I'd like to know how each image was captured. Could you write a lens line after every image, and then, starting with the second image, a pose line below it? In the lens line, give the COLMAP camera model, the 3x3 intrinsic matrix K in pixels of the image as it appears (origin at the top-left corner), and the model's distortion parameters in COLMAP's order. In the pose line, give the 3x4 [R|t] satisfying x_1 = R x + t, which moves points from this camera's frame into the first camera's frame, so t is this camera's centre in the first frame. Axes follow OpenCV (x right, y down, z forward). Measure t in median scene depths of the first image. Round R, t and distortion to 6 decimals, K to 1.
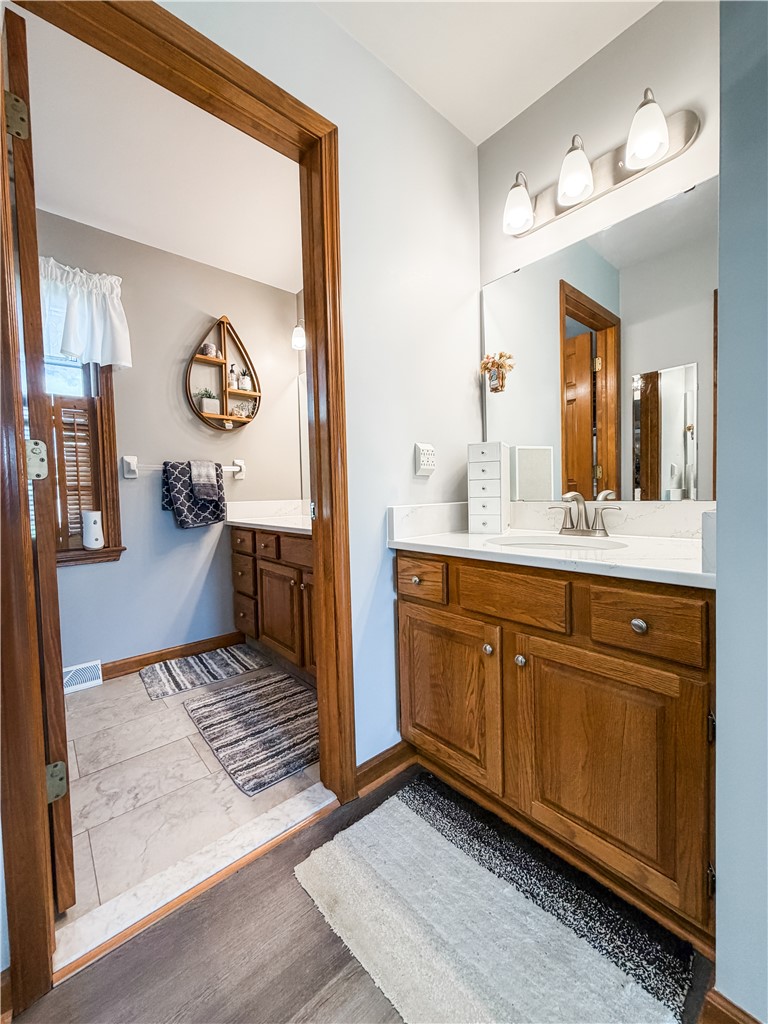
lens RADIAL K [[407.5, 0, 384.7], [0, 407.5, 509.4], [0, 0, 1]] dist [0.000636, -0.000262]
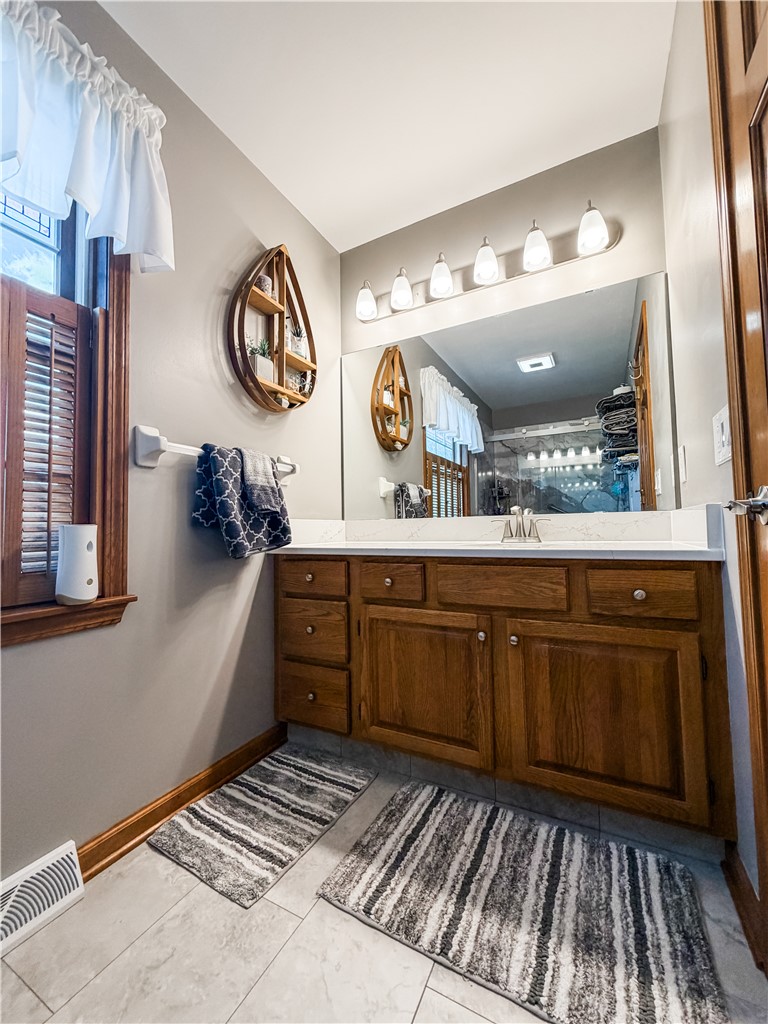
lens RADIAL K [[407.5, 0, 384.2], [0, 407.5, 509.3], [0, 0, 1]] dist [0.000636, -0.000262]
pose [[0.932484, 0.021500, 0.360572, -0.525114], [0.013865, 0.995361, -0.095209, 0.036615], [-0.360946, 0.093780, 0.927860, 0.386400]]
